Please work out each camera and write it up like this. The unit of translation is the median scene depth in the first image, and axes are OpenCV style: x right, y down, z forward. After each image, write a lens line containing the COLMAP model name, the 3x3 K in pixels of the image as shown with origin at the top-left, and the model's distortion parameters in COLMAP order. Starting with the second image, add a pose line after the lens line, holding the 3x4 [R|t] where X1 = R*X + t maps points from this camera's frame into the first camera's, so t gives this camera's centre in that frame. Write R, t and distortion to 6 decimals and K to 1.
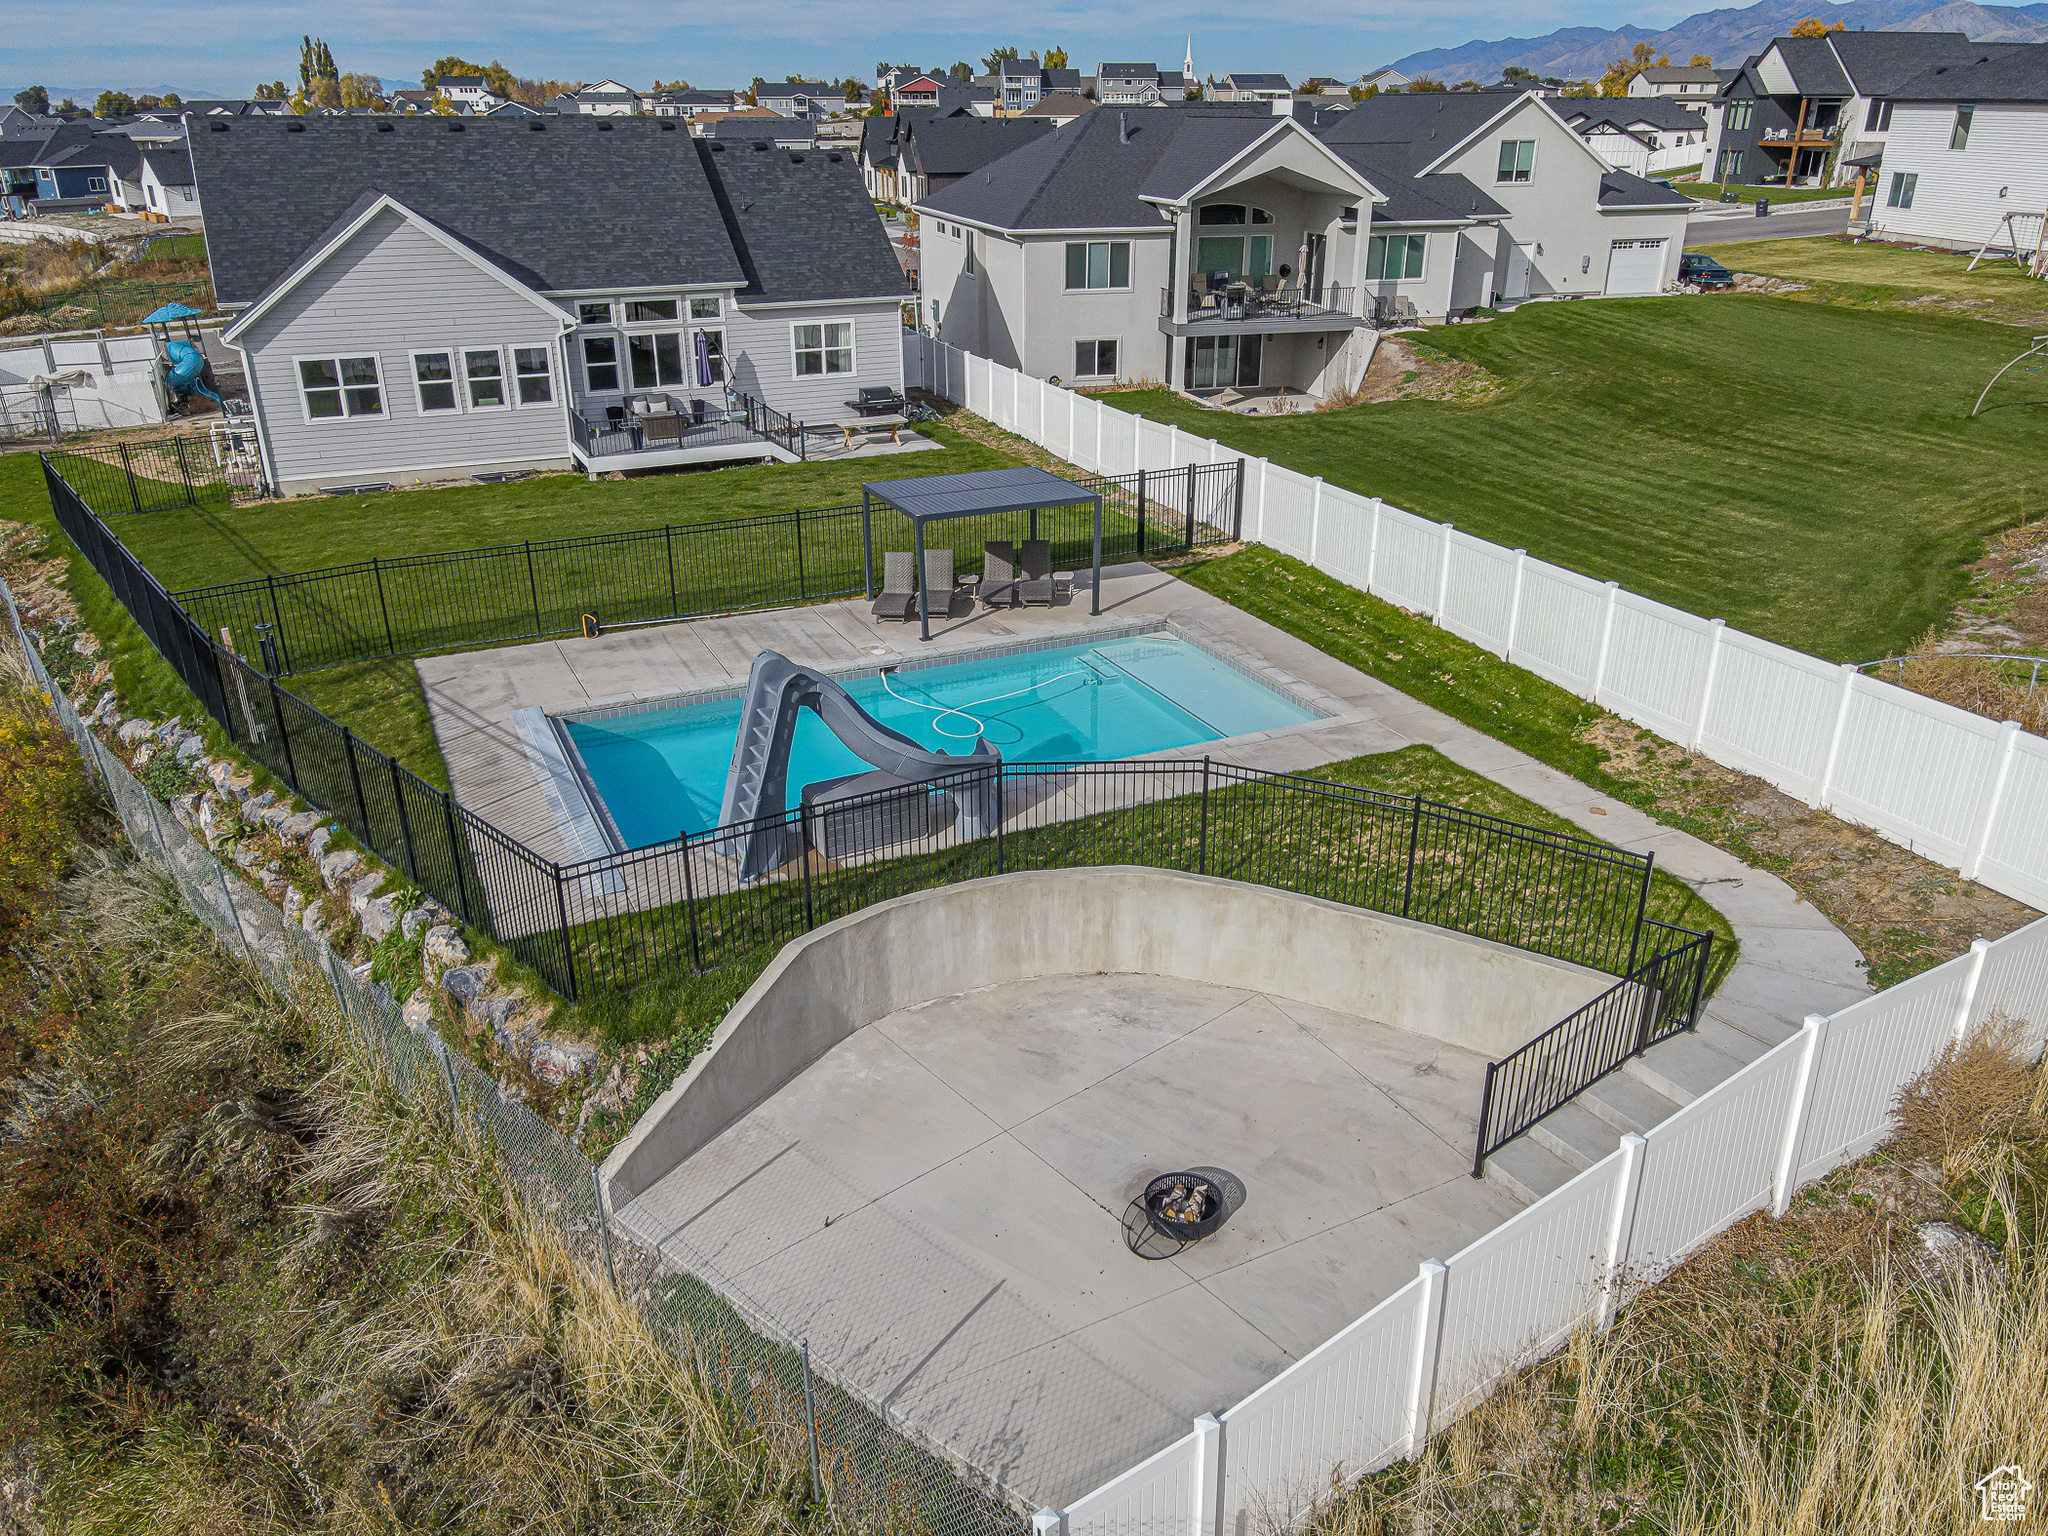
lens RADIAL K [[1506.8, 0, 1028.2], [0, 1506.8, 769.8], [0, 0, 1]] dist [0.006620, 0.019710]
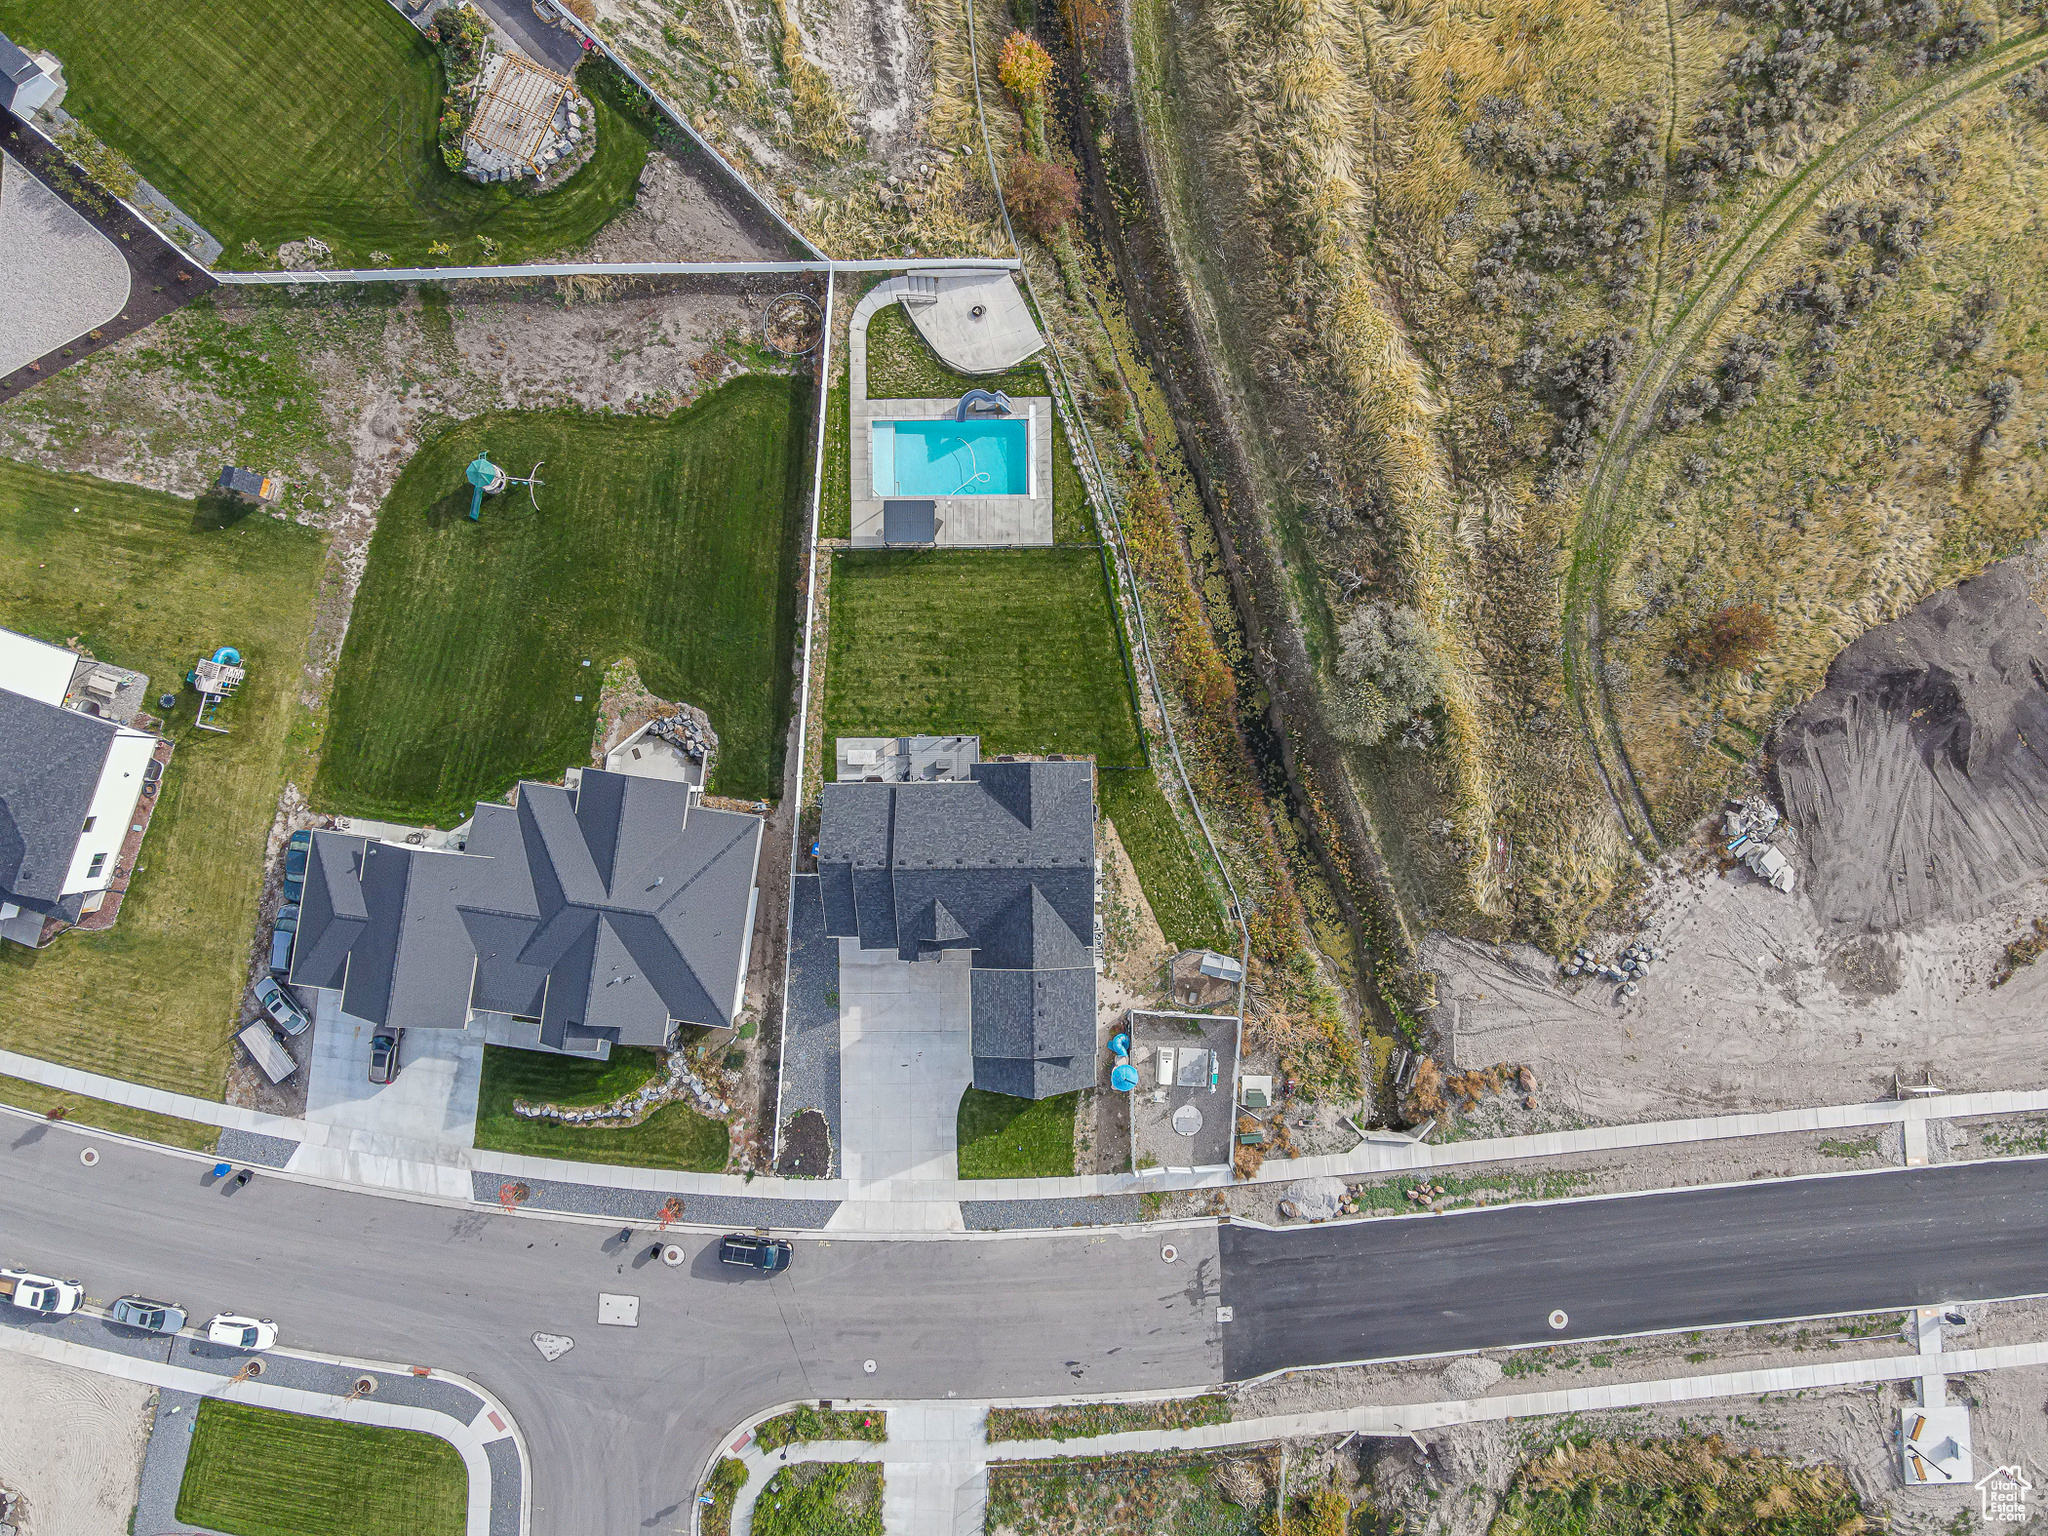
lens RADIAL K [[1506.8, 0, 1016.6], [0, 1506.8, 779.7], [0, 0, 1]] dist [0.006620, 0.019710]
pose [[-0.908384, -0.418068, 0.007640, -0.423199], [0.170964, -0.354675, 0.919226, -2.826743], [-0.381589, 0.836316, 0.393656, -0.039098]]
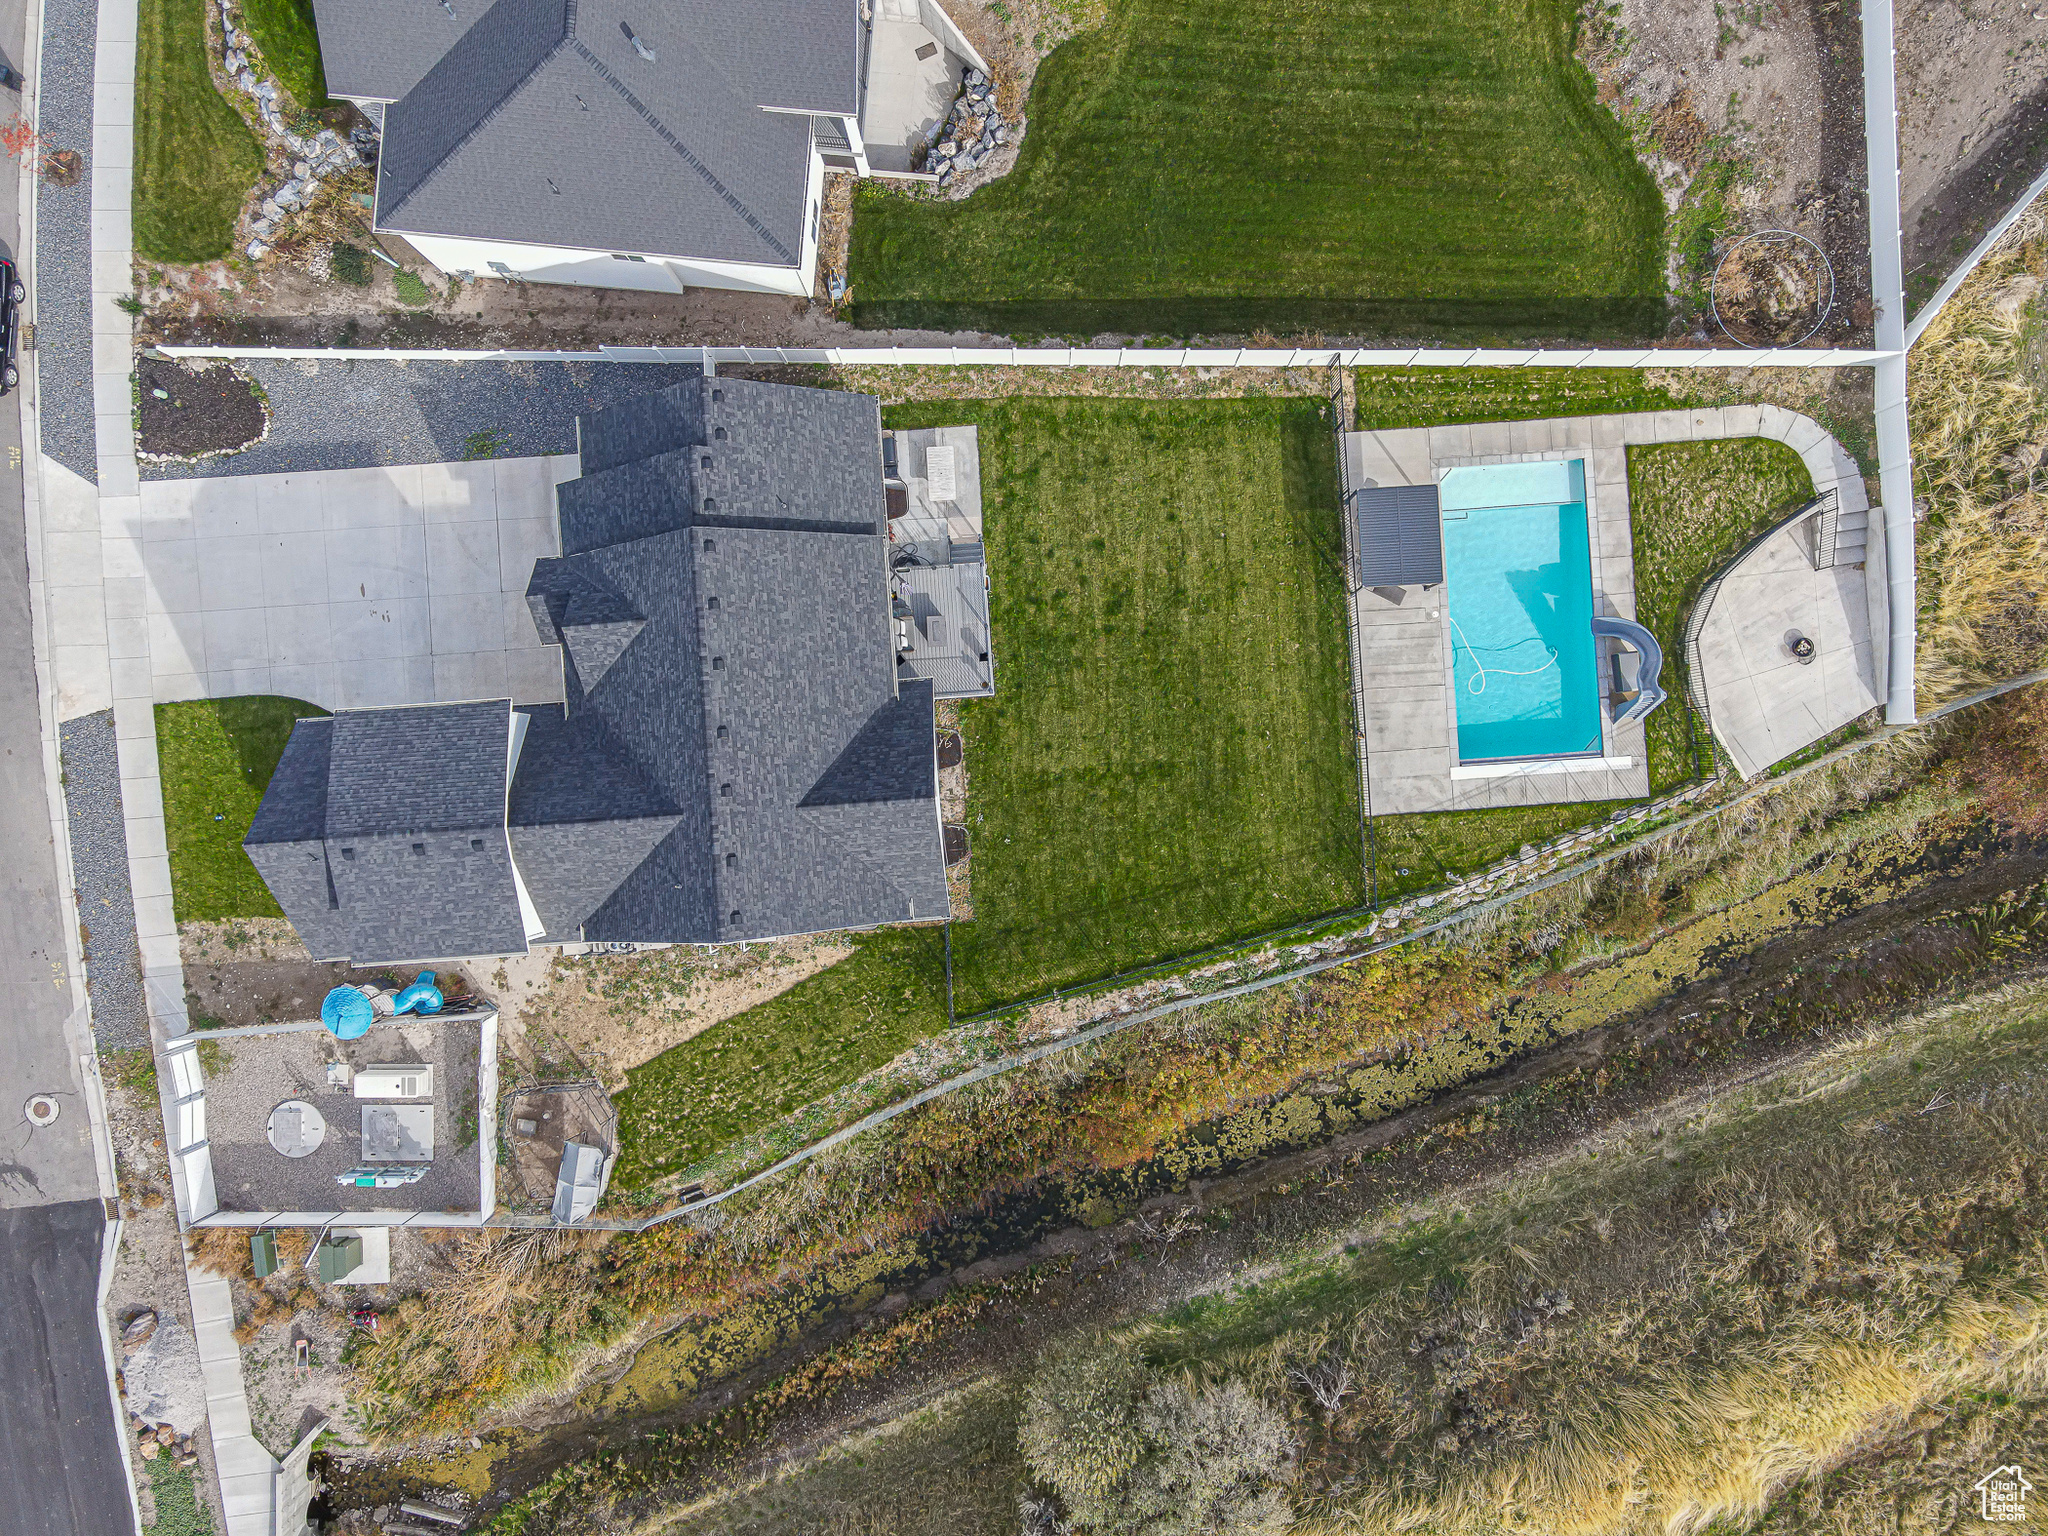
lens RADIAL K [[1506.8, 0, 1019.2], [0, 1506.8, 773.2], [0, 0, 1]] dist [0.006620, 0.019710]
pose [[0.366630, -0.930359, 0.003769, -0.370278], [0.374254, 0.151190, 0.914918, -1.543759], [-0.851773, -0.334026, 0.403621, 0.388511]]
